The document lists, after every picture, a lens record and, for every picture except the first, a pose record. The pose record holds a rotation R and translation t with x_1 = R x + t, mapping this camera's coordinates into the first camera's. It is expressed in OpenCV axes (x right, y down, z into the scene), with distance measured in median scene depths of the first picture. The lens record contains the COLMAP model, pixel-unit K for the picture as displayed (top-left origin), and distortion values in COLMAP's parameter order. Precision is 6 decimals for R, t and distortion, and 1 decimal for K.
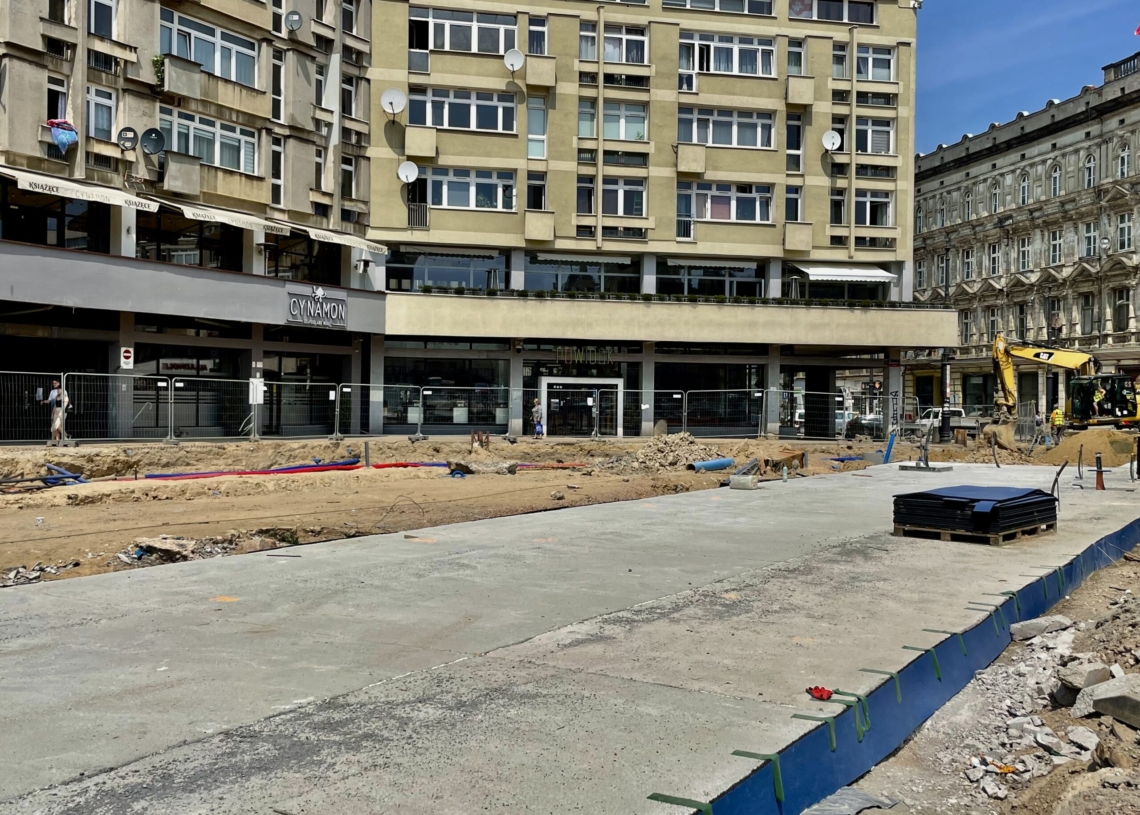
lens RADIAL K [[1149.7, 0, 567.3], [0, 1149.7, 399.4], [0, 0, 1]] dist [0.054194, 0.000000]
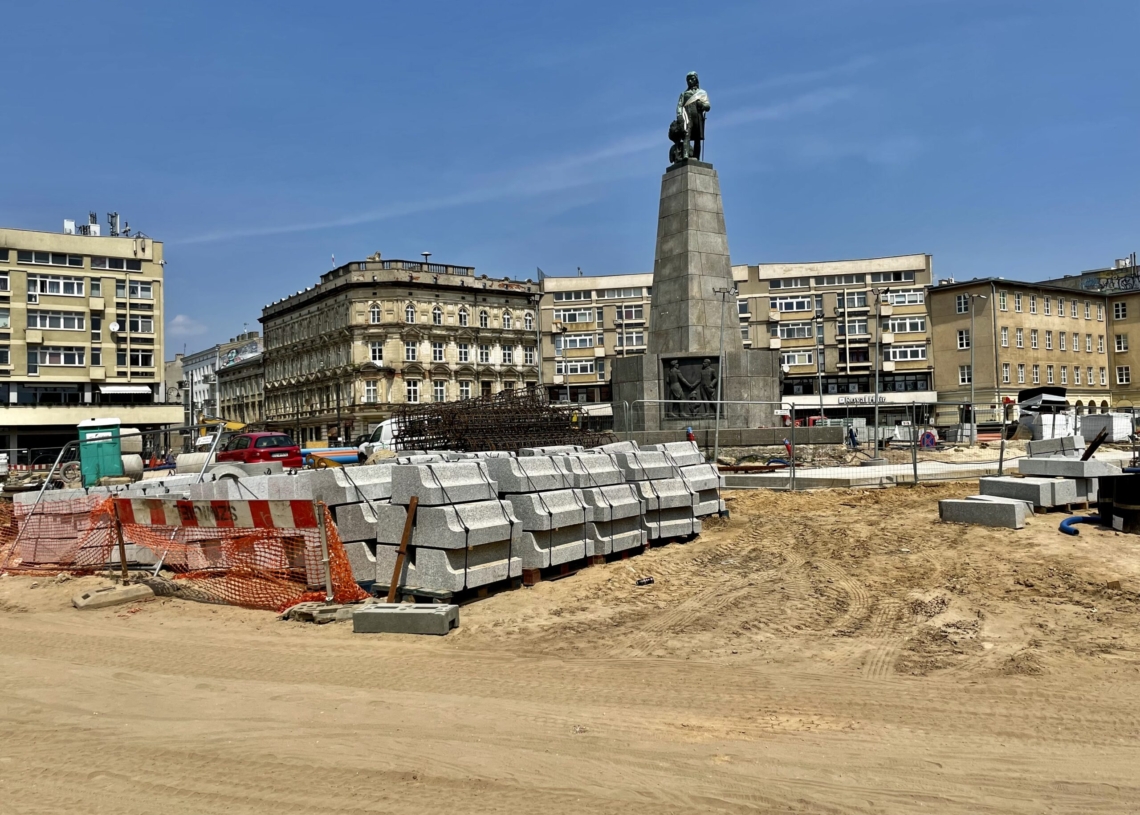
lens RADIAL K [[867.9, 0, 568.0], [0, 867.9, 409.6], [0, 0, 1]] dist [0.019282, -0.037723]
pose [[0.922581, -0.026112, 0.384919, 0.378926], [0.038439, 0.998964, -0.024364, -0.002838], [-0.383884, 0.037273, 0.922629, -0.778130]]
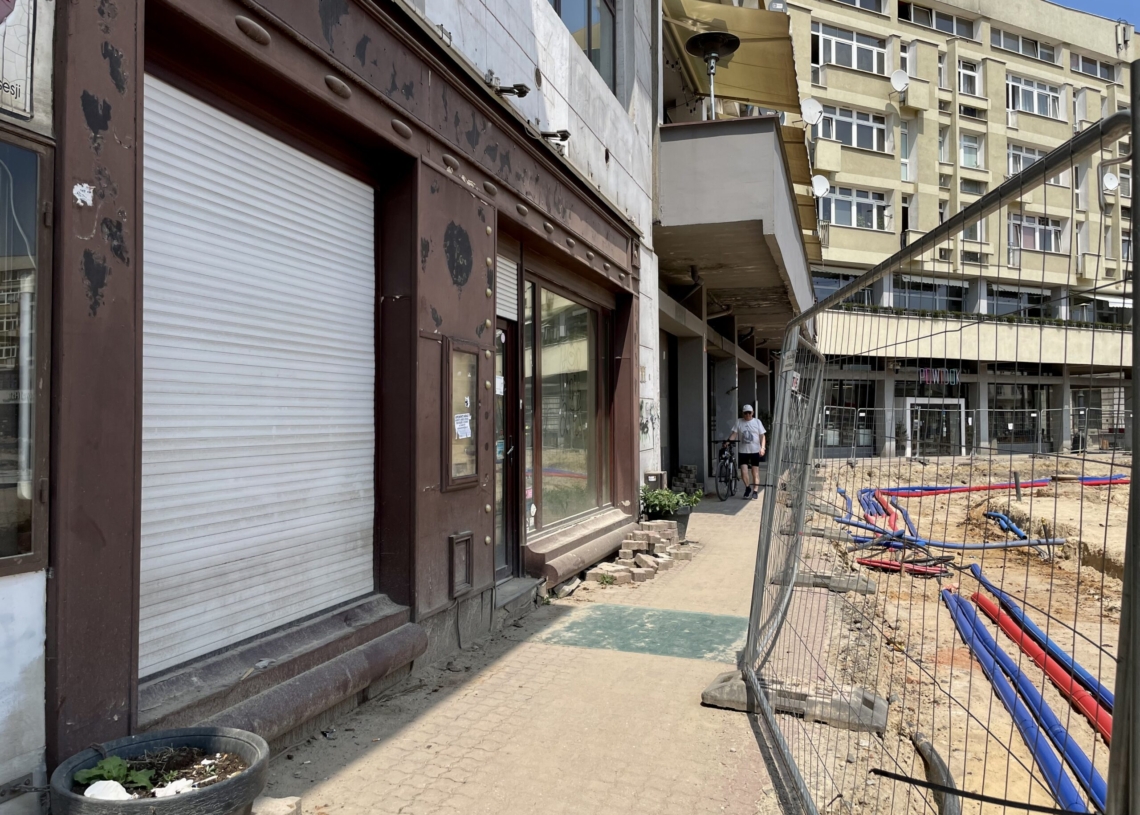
lens RADIAL K [[870.6, 0, 573.5], [0, 870.6, 387.9], [0, 0, 1]] dist [0.064555, -0.083794]
pose [[0.968575, -0.003994, 0.248689, -0.481307], [0.010889, 0.999593, -0.026356, -0.010488], [-0.248483, 0.028235, 0.968225, 0.320102]]
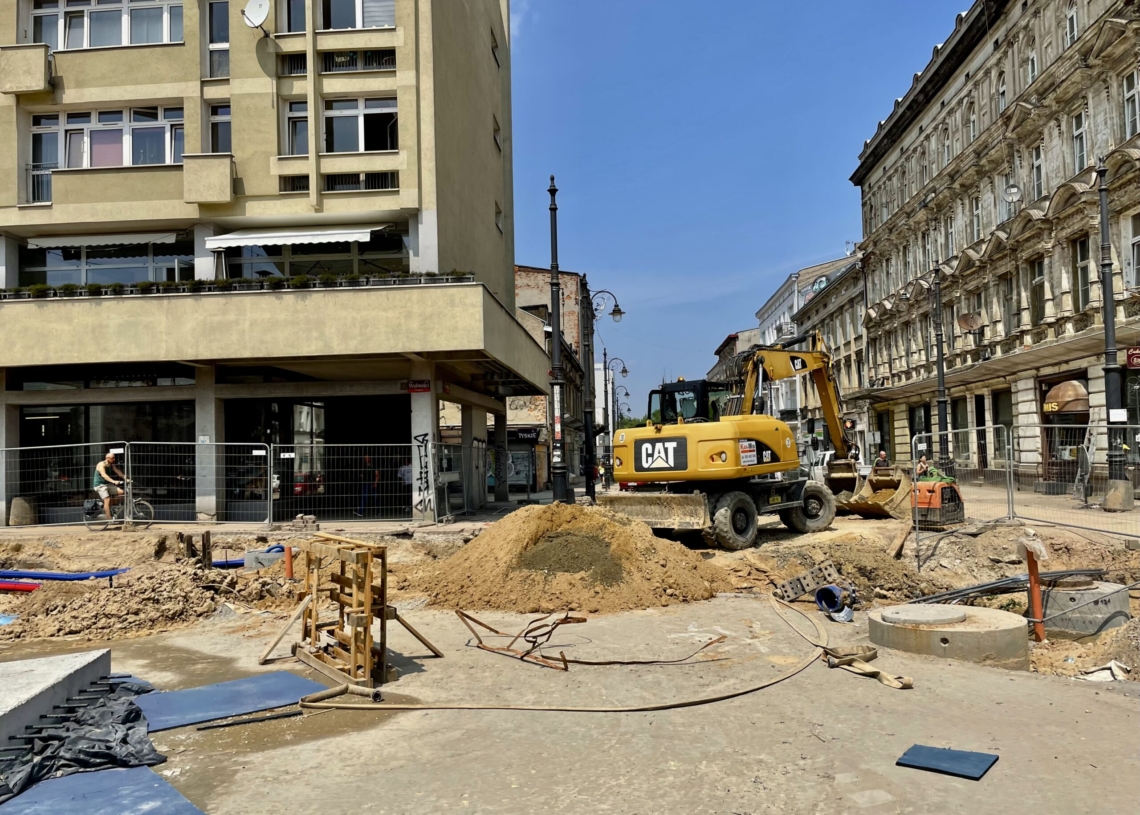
lens RADIAL K [[870.6, 0, 584.6], [0, 870.6, 435.8], [0, 0, 1]] dist [0.064555, -0.083794]
pose [[0.956092, -0.041738, -0.290080, 0.511370], [0.036644, 0.999064, -0.022973, 0.007499], [0.290768, 0.011334, 0.956727, 0.627479]]
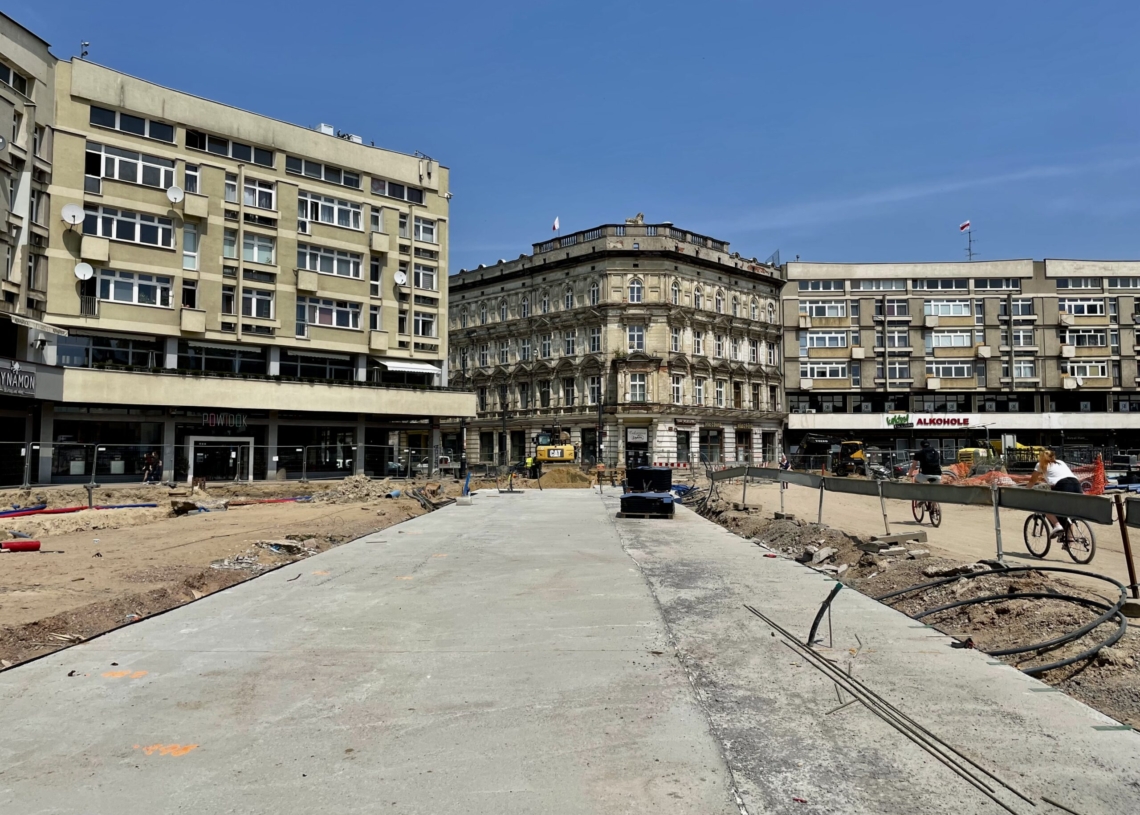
lens RADIAL K [[870.6, 0, 574.4], [0, 870.6, 397.5], [0, 0, 1]] dist [0.064555, -0.083794]
pose [[0.852752, 0.022654, 0.521825, -0.165864], [0.009740, 0.998195, -0.059253, -0.000196], [-0.522226, 0.055611, 0.850992, -0.069974]]
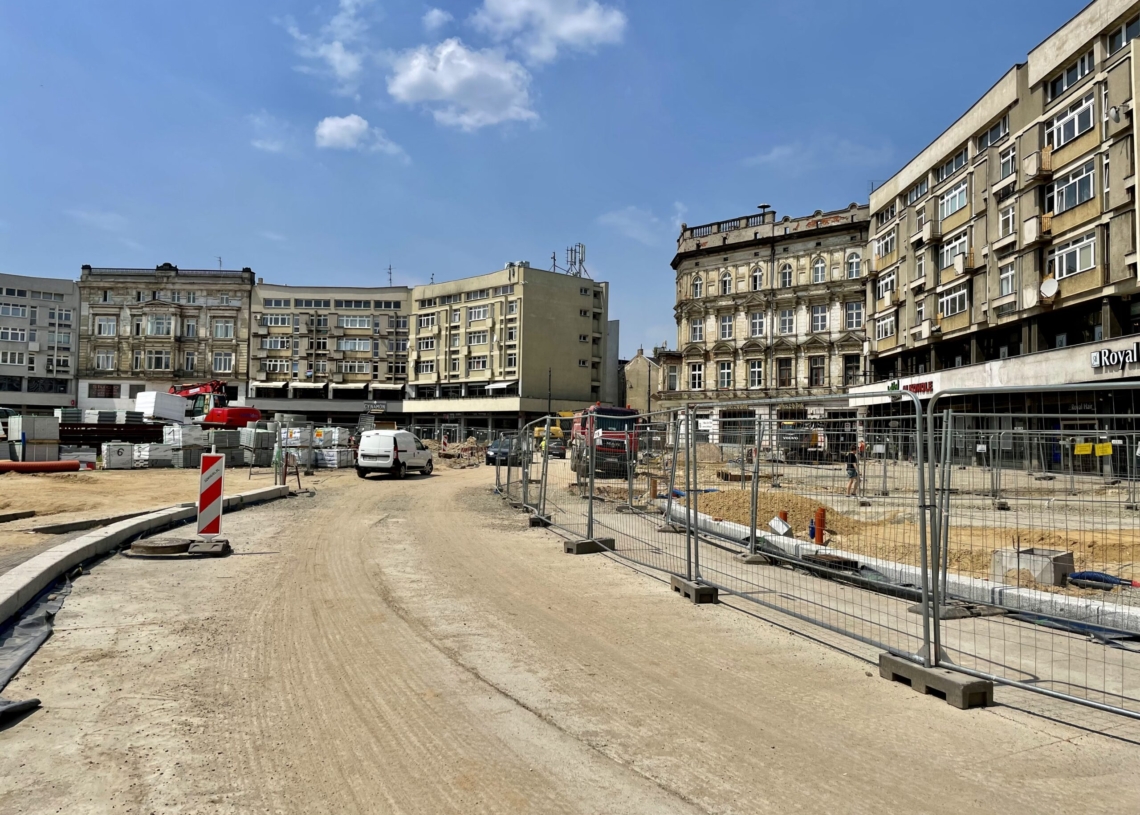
lens RADIAL K [[870.6, 0, 591.6], [0, 870.6, 390.7], [0, 0, 1]] dist [0.064555, -0.083794]
pose [[0.514068, -0.043964, -0.856622, 2.168722], [-0.009193, 0.998346, -0.056755, 0.020715], [0.857700, 0.037051, 0.512813, 0.122301]]
